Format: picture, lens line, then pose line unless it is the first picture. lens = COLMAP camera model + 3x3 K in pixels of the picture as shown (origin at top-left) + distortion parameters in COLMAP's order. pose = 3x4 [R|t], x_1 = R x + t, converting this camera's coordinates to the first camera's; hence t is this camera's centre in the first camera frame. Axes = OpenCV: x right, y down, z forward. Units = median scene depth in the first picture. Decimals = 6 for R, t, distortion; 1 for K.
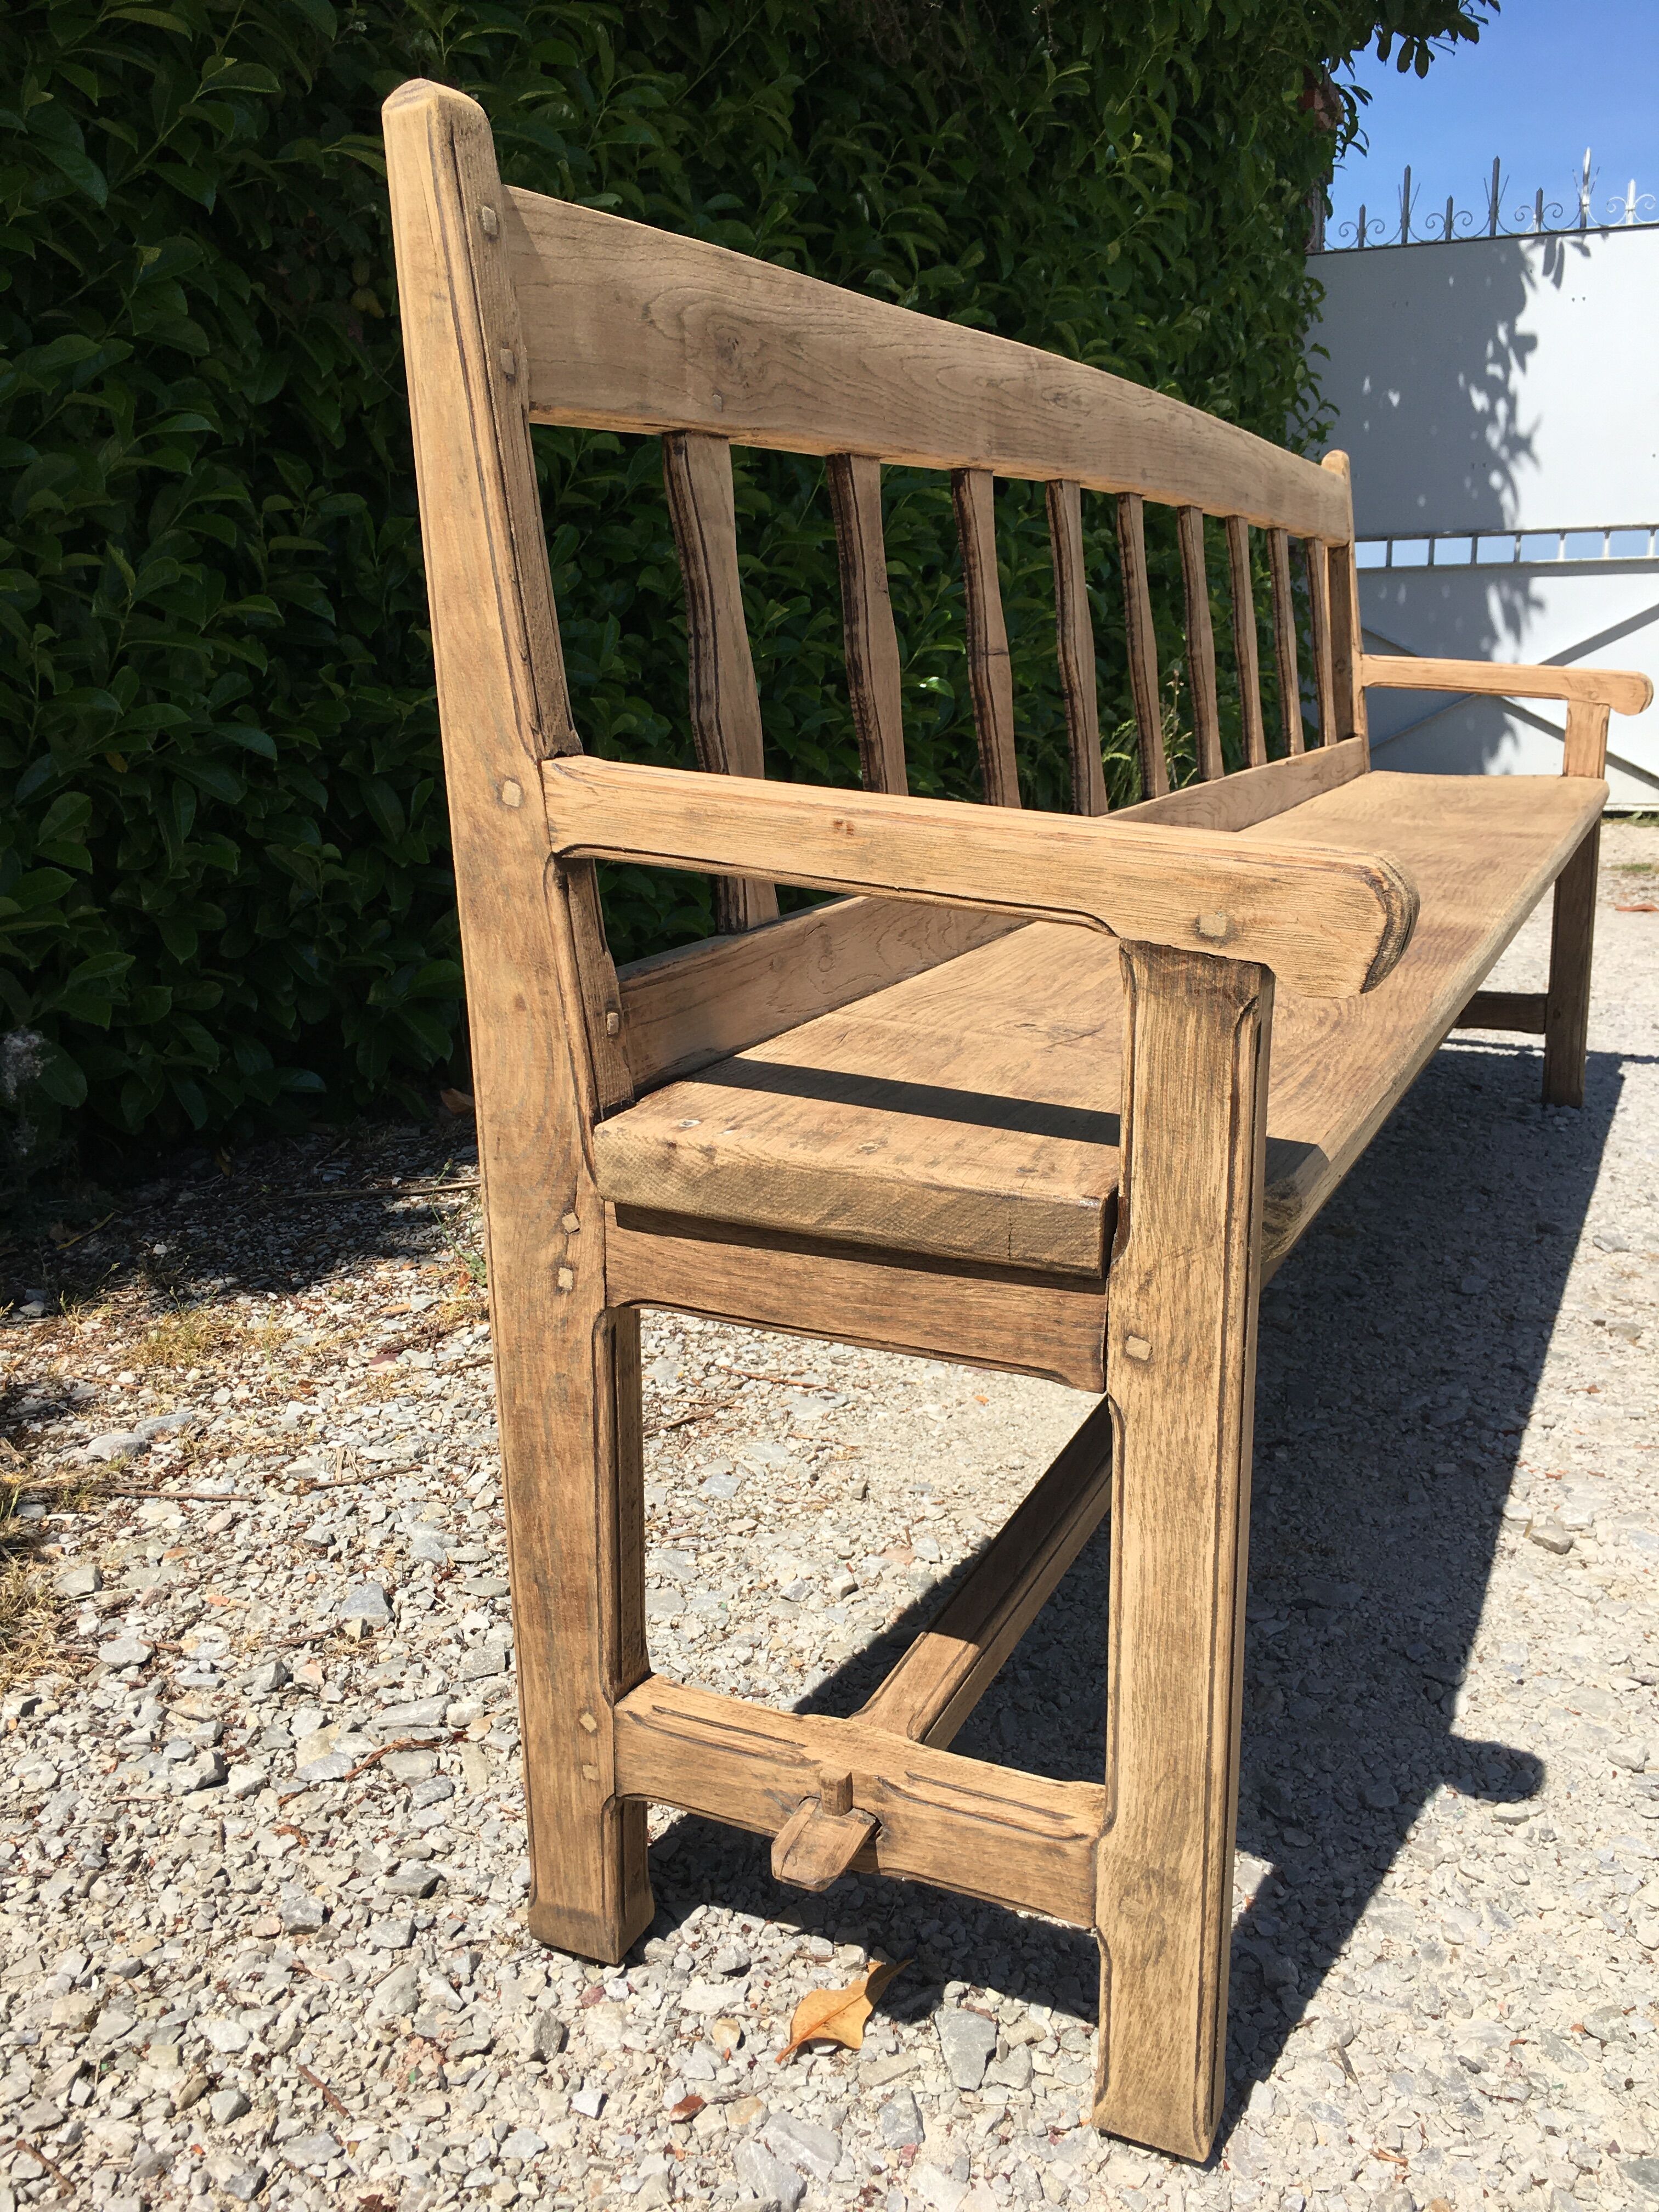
lens RADIAL K [[1869.9, 0, 832.1], [0, 1869.9, 1123.7], [0, 0, 1]] dist [0.092976, -0.141111]
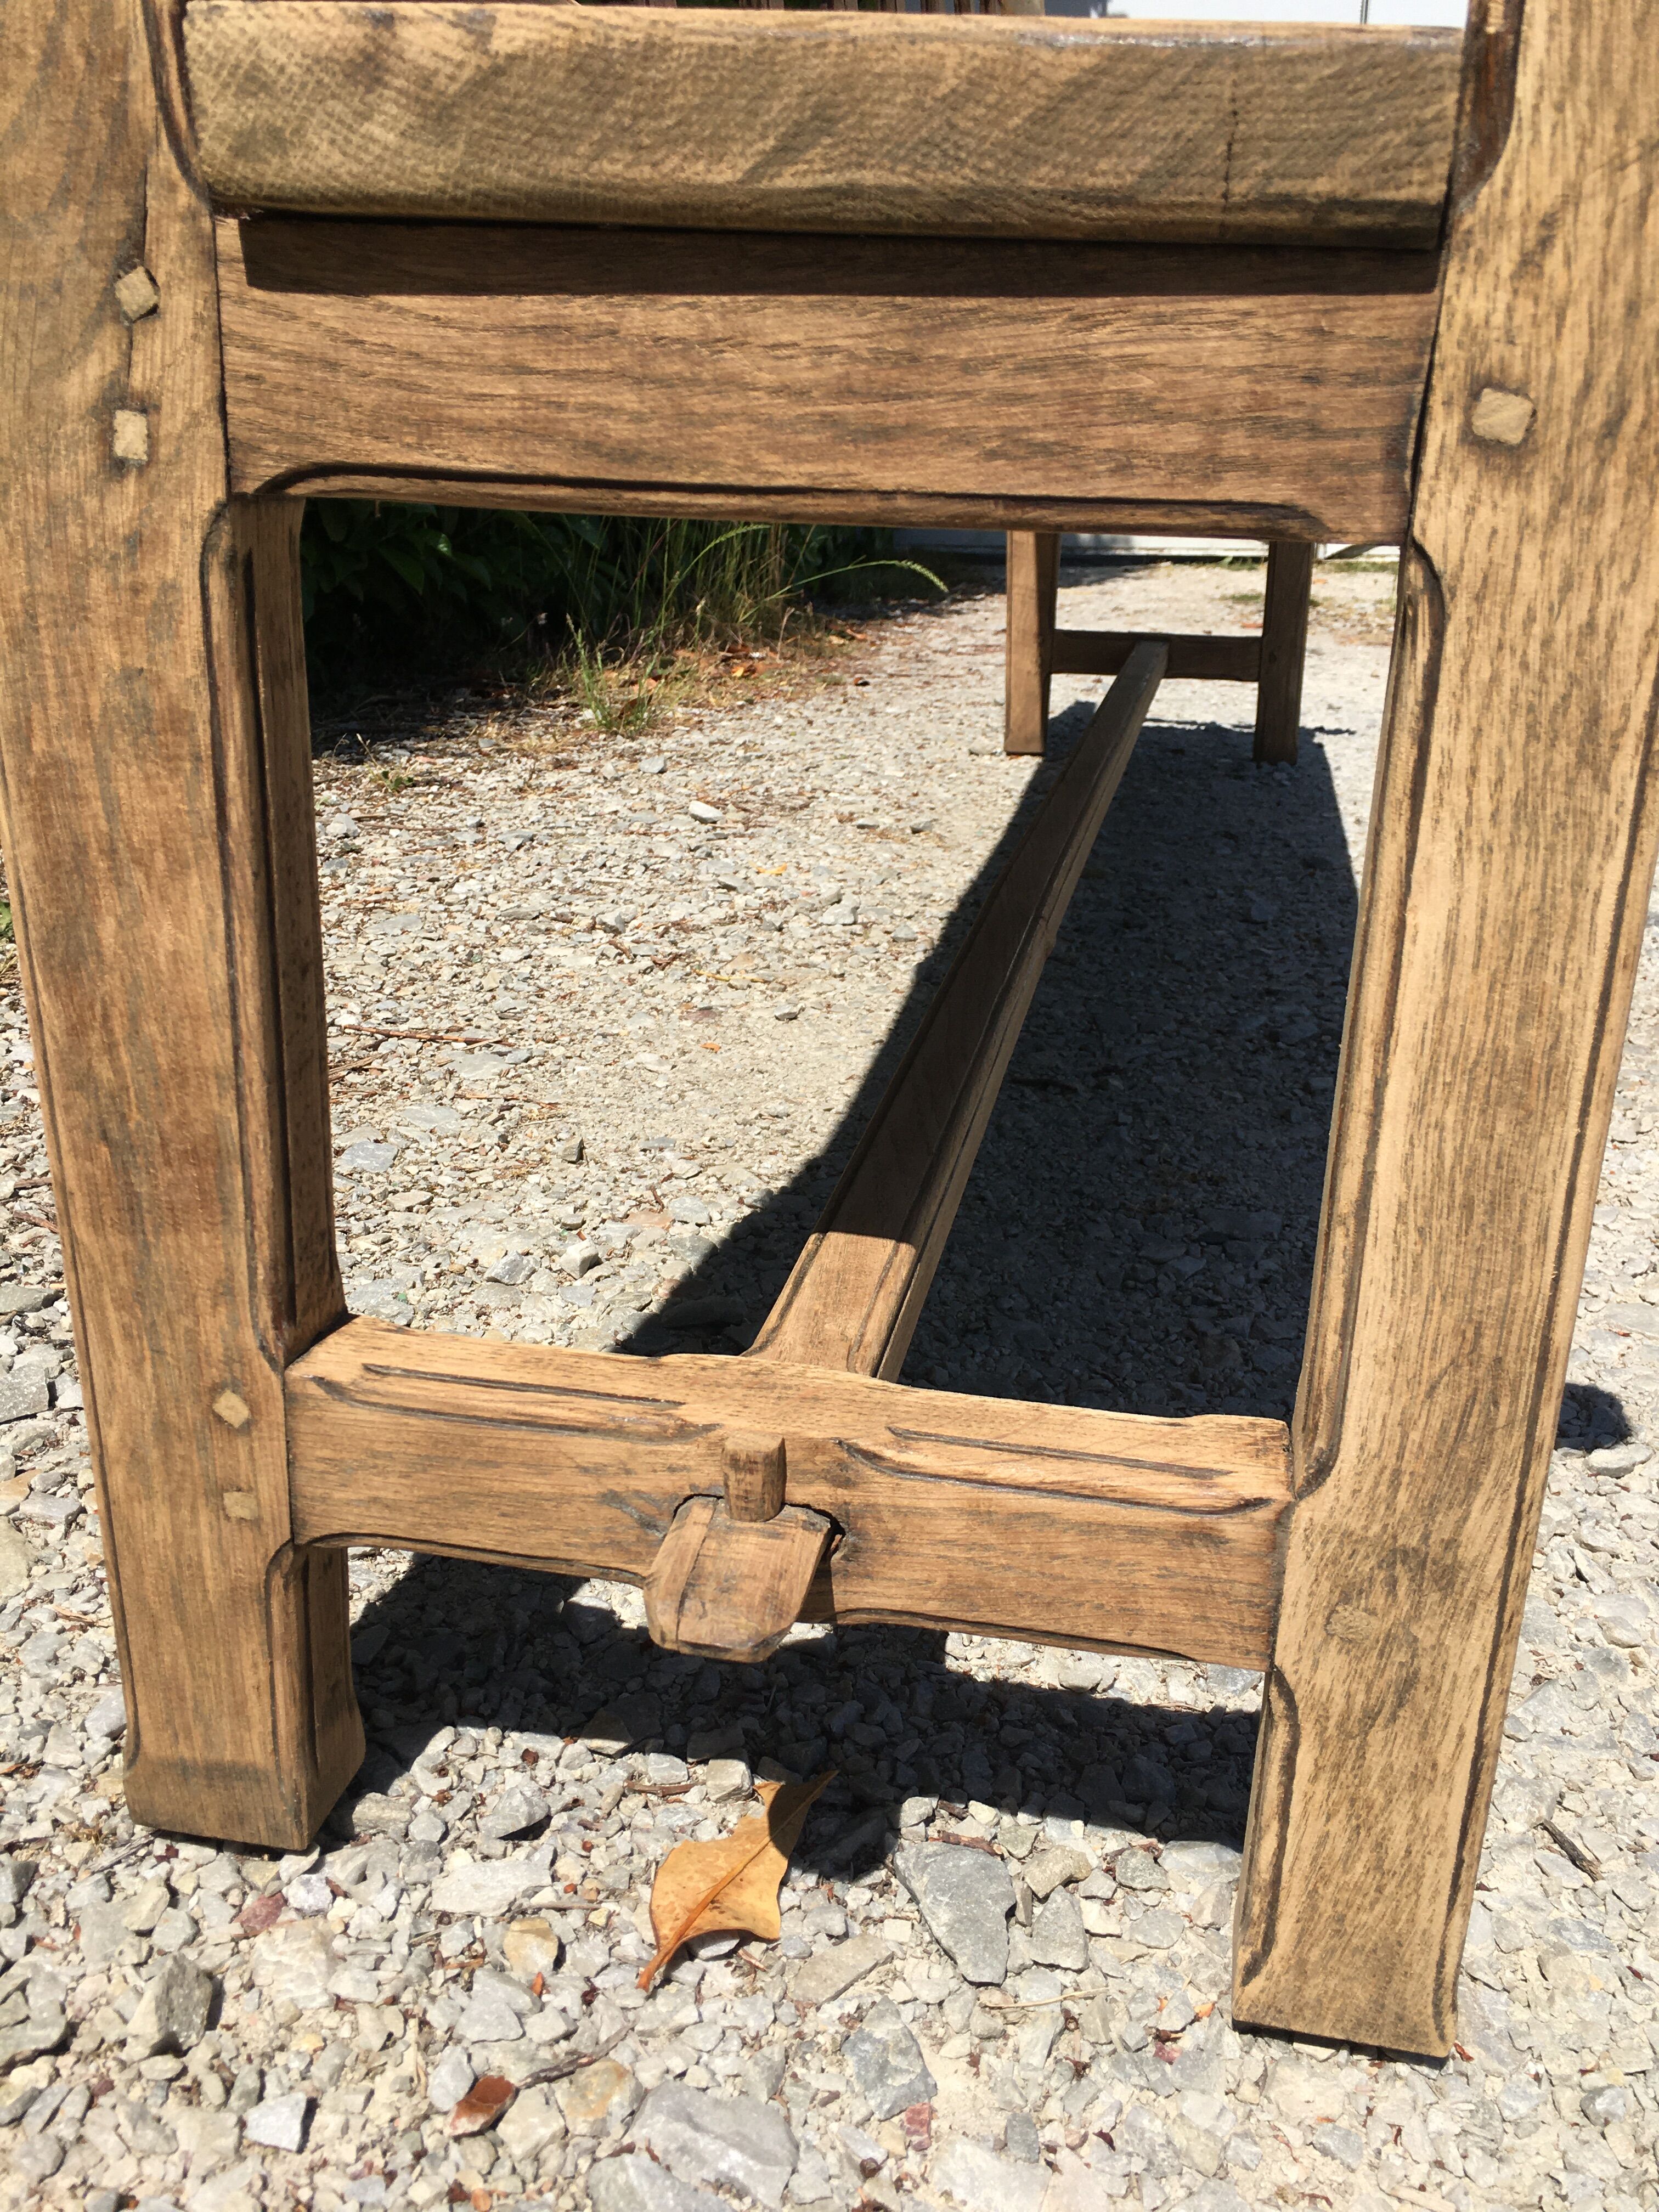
lens RADIAL K [[1869.9, 0, 832.1], [0, 1869.9, 1123.7], [0, 0, 1]] dist [0.092976, -0.141111]
pose [[0.972129, -0.045172, 0.230052, -0.086369], [0.023903, 0.995246, 0.094413, 0.198725], [-0.233223, -0.086283, 0.968588, 0.479955]]
